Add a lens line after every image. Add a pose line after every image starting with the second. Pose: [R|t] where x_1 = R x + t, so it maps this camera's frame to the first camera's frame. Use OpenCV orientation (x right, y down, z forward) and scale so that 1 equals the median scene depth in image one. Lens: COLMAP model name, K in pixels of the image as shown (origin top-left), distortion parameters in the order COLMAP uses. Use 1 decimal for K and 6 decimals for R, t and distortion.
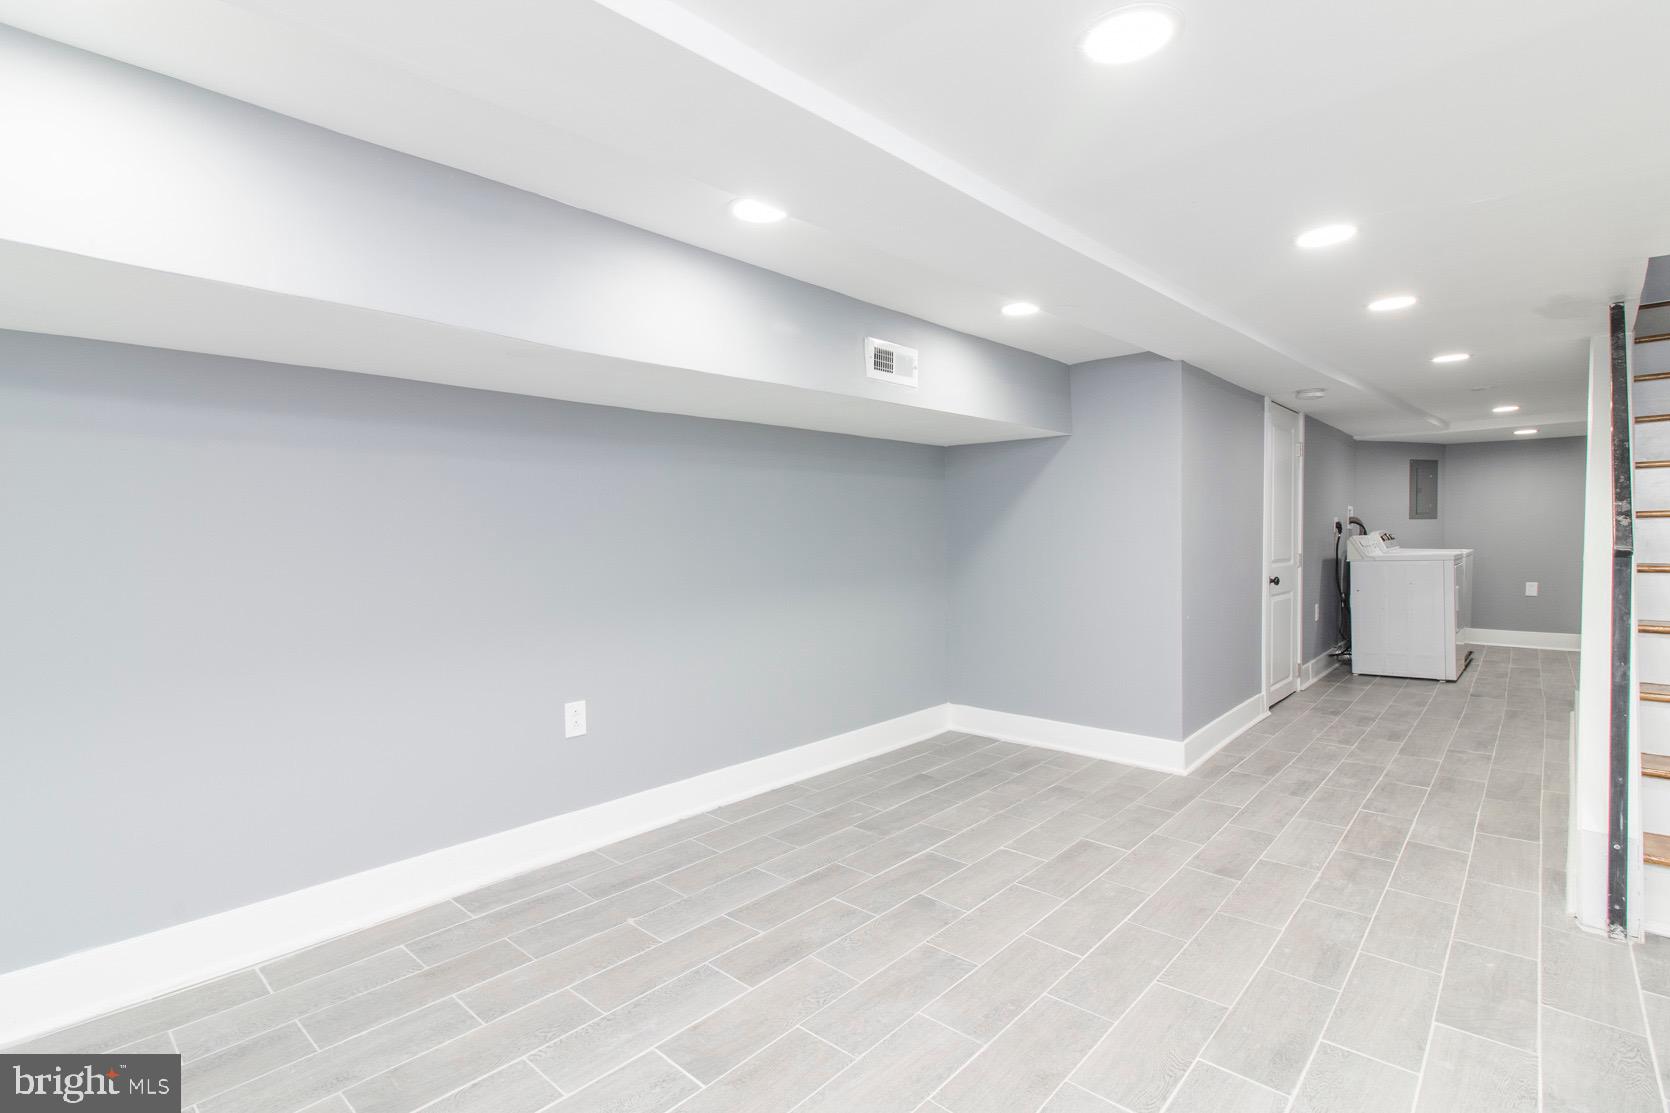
lens RADIAL K [[792.4, 0, 861.4], [0, 792.4, 547.6], [0, 0, 1]] dist [0.004356, 0.000246]
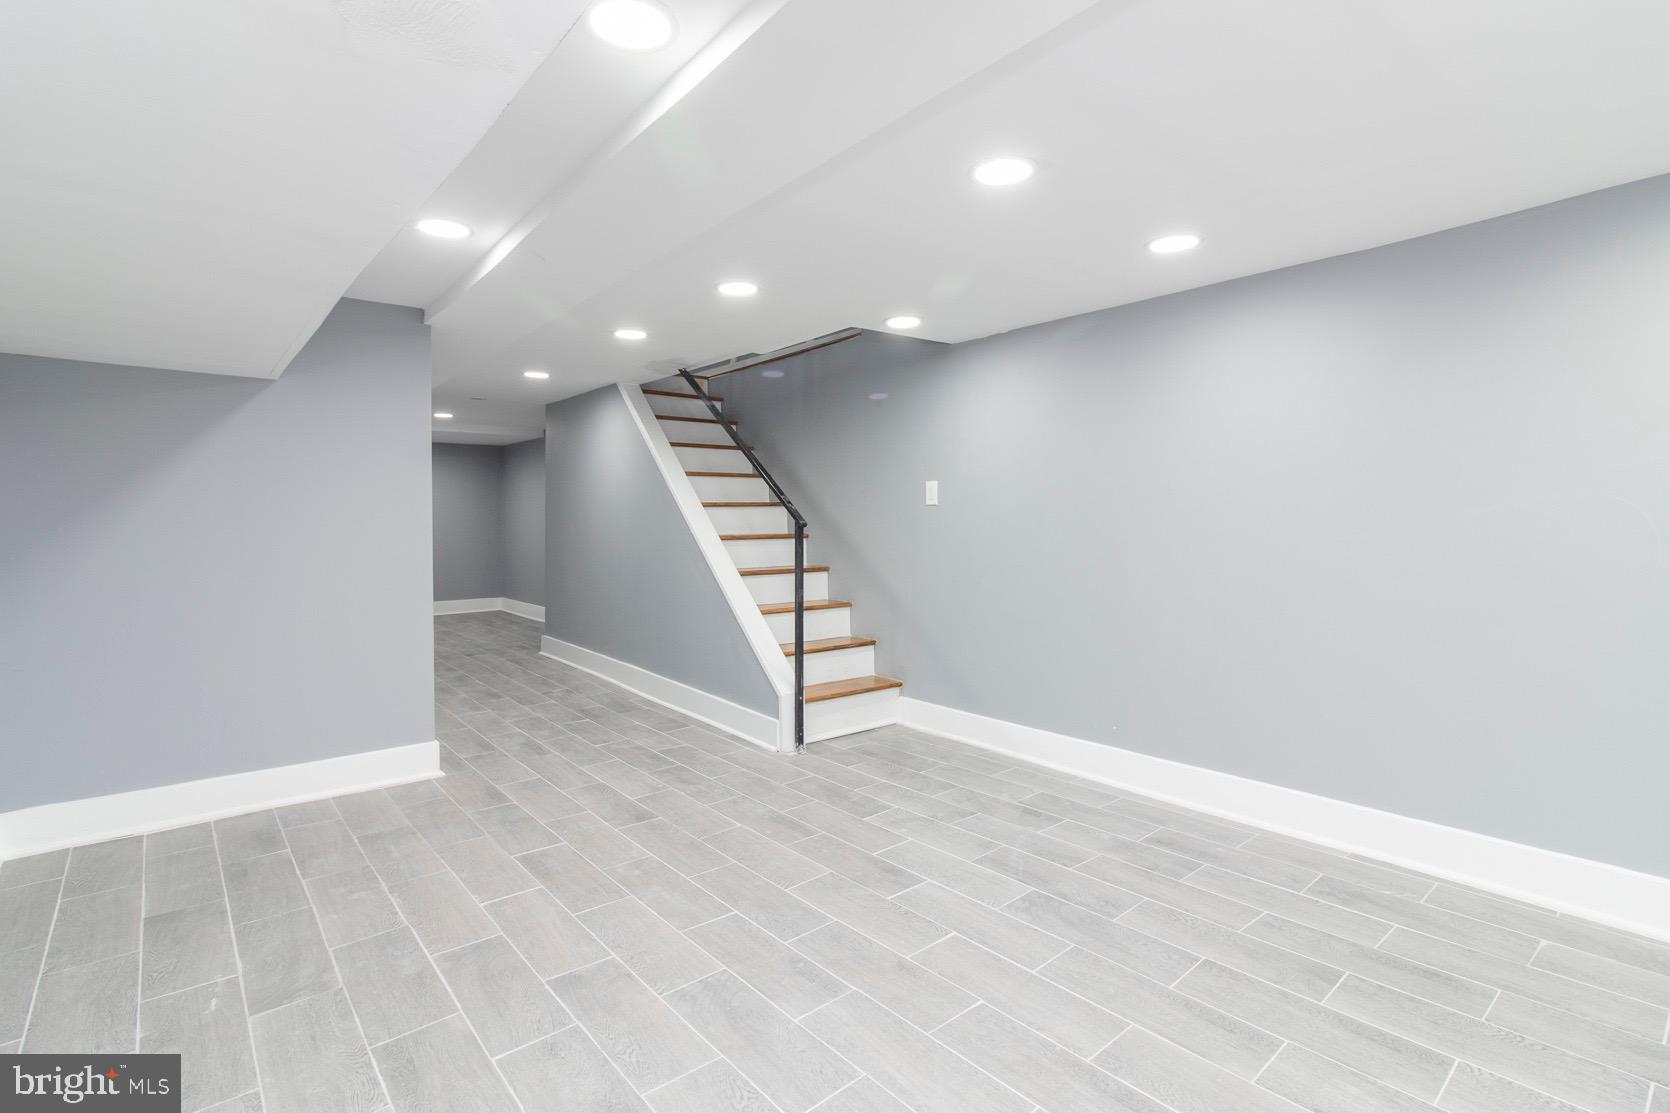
lens RADIAL K [[774.6, 0, 825.5], [0, 774.6, 528.3], [0, 0, 1]] dist [0.000062, -0.000498]
pose [[0.156093, -0.004634, 0.987731, -0.548331], [0.017361, 0.999847, 0.001947, 0.006470], [-0.987590, 0.016844, 0.156150, 0.548735]]
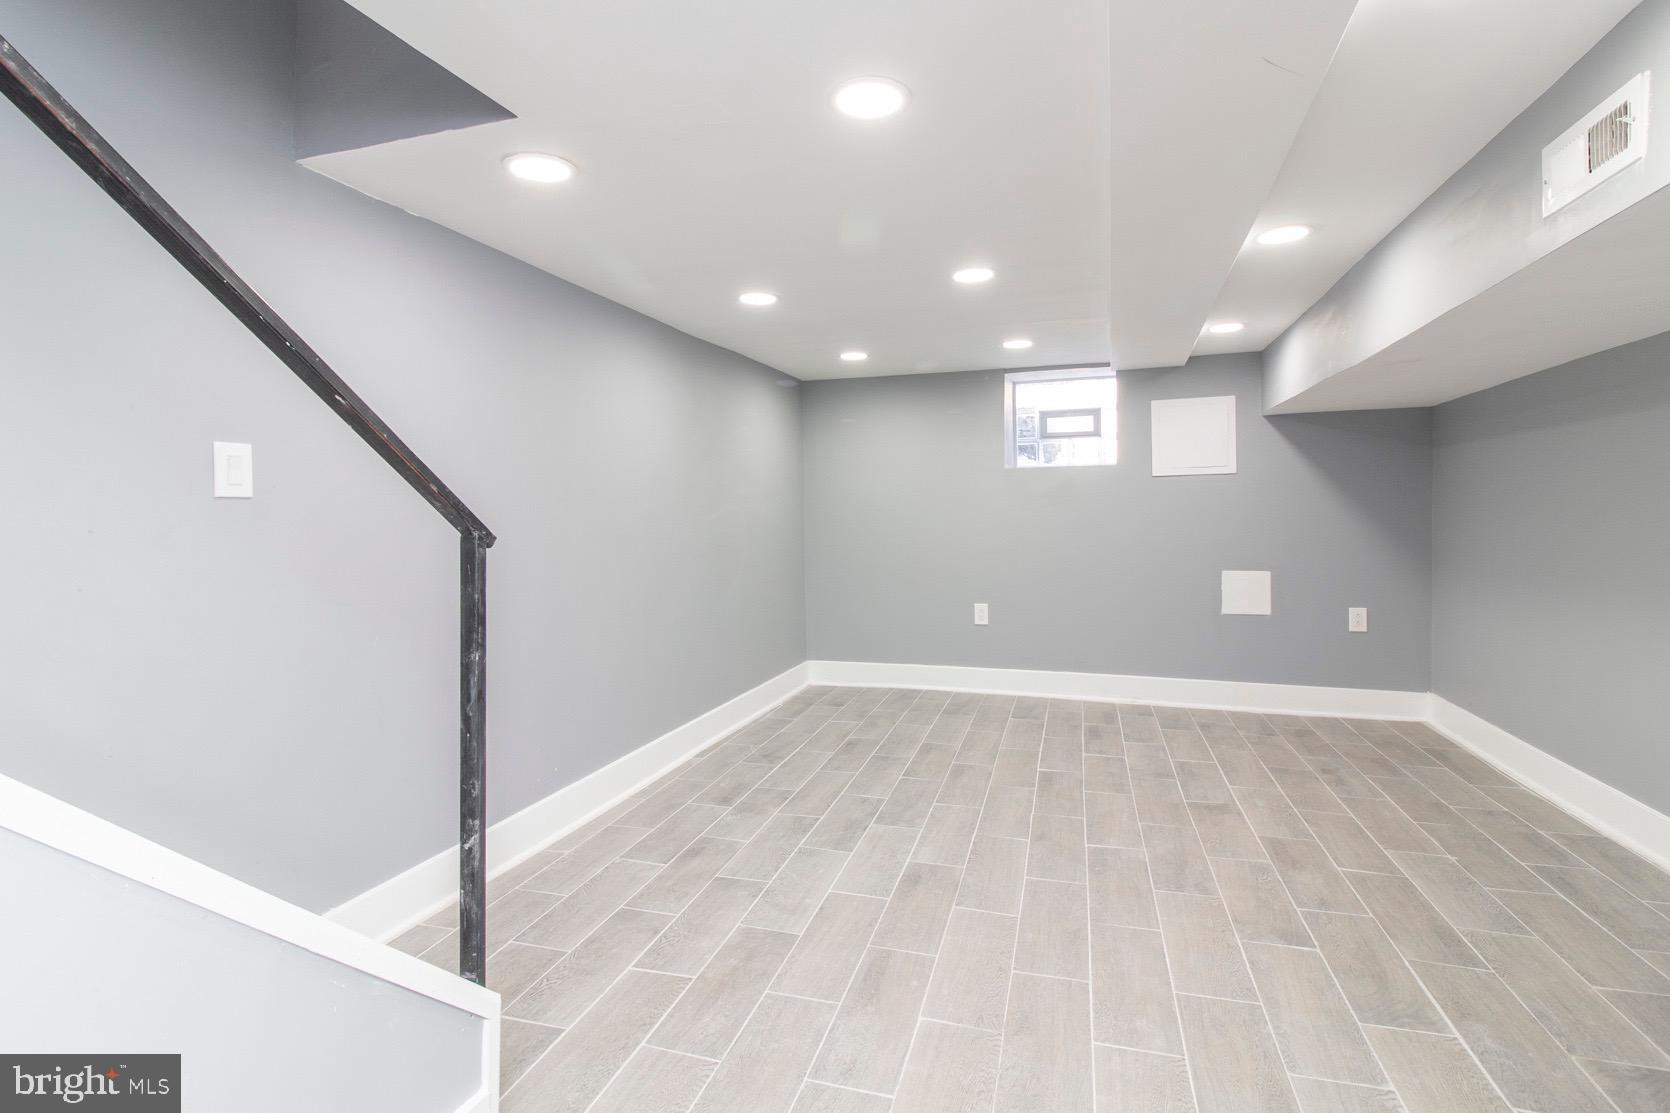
lens RADIAL K [[774.6, 0, 825.5], [0, 774.6, 528.3], [0, 0, 1]] dist [0.000062, -0.000498]
pose [[-0.921842, 0.029661, -0.386430, 0.738179], [0.018100, 0.999274, 0.033524, -0.021589], [0.387143, 0.023909, -0.921709, 1.361889]]
